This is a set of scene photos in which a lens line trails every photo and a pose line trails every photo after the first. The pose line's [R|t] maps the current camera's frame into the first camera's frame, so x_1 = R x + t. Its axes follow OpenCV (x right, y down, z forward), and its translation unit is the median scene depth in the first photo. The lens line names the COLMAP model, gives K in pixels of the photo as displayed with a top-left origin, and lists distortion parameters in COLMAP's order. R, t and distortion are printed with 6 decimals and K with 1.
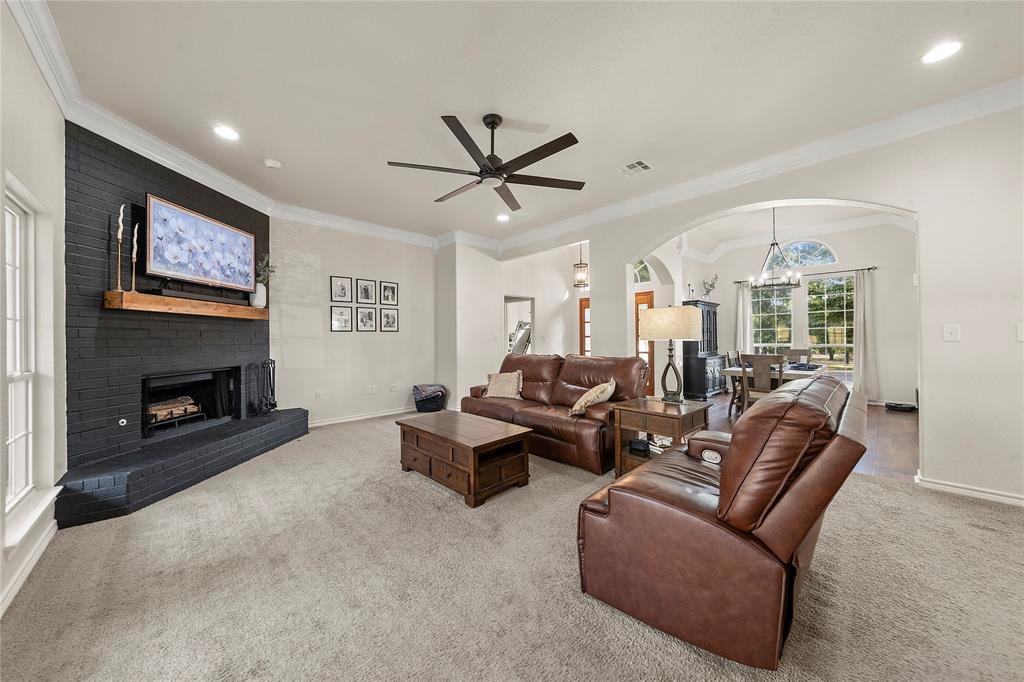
lens RADIAL K [[347.6, 0, 514.7], [0, 347.6, 339.3], [0, 0, 1]] dist [0.001696, -0.000155]
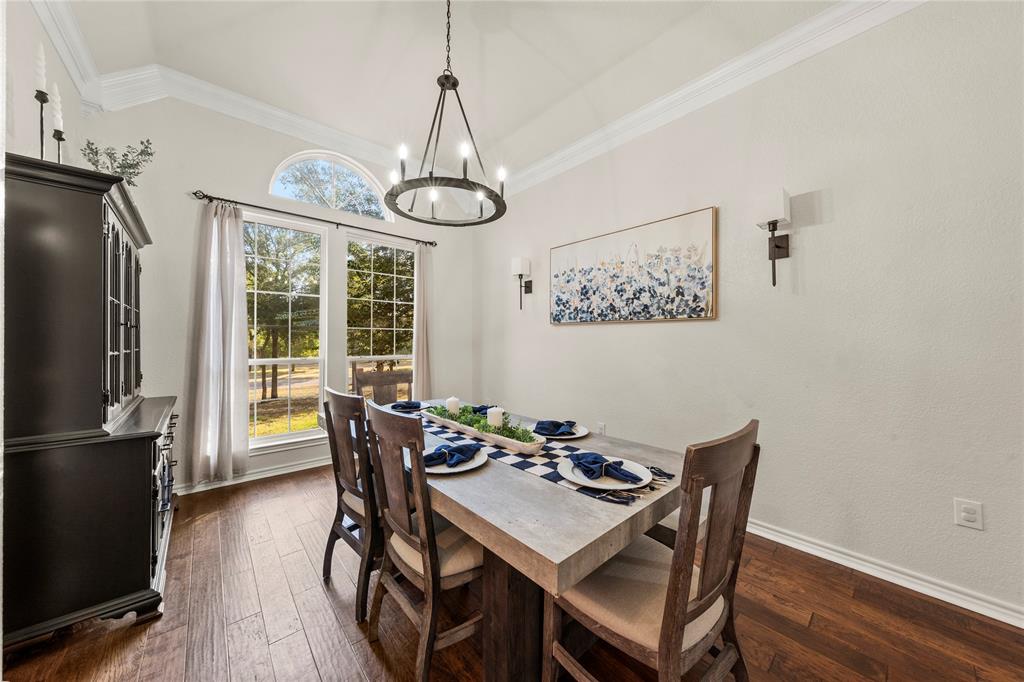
lens RADIAL K [[347.6, 0, 507.2], [0, 347.6, 340.6], [0, 0, 1]] dist [0.001696, -0.000155]
pose [[0.053543, 0.009971, 0.998516, 0.317857], [-0.007779, 0.999924, -0.009568, -0.008488], [-0.998535, -0.007255, 0.053617, 0.728792]]
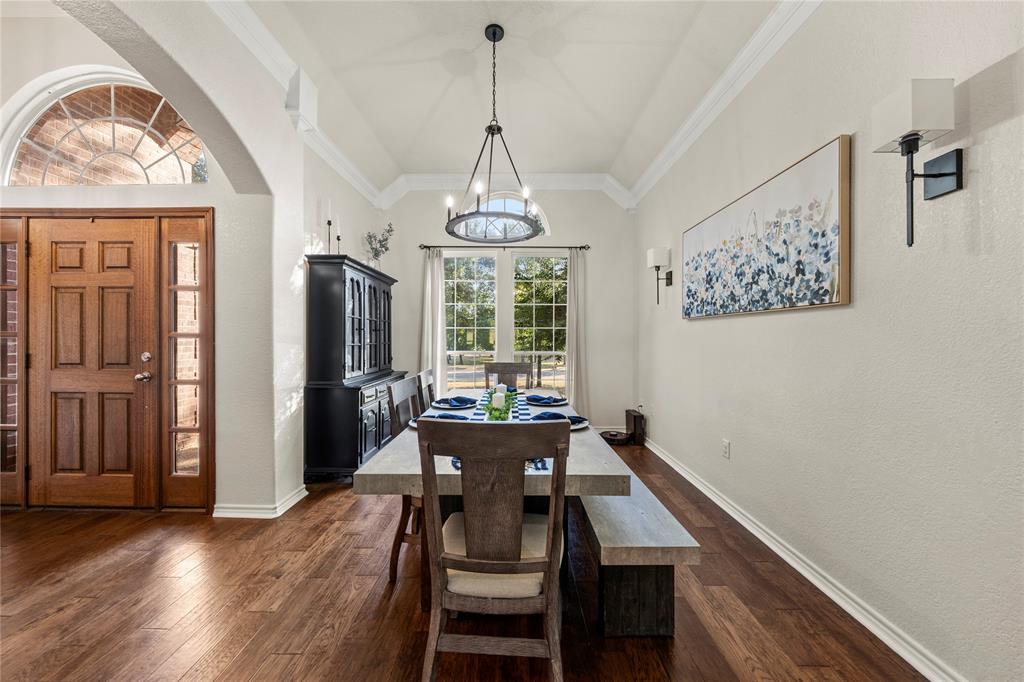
lens RADIAL K [[347.6, 0, 508.3], [0, 347.6, 340.1], [0, 0, 1]] dist [0.001696, -0.000155]
pose [[0.700767, 0.008118, 0.713344, 0.356400], [-0.013531, 0.999907, 0.001913, -0.009367], [-0.713262, -0.010993, 0.700811, 0.537802]]
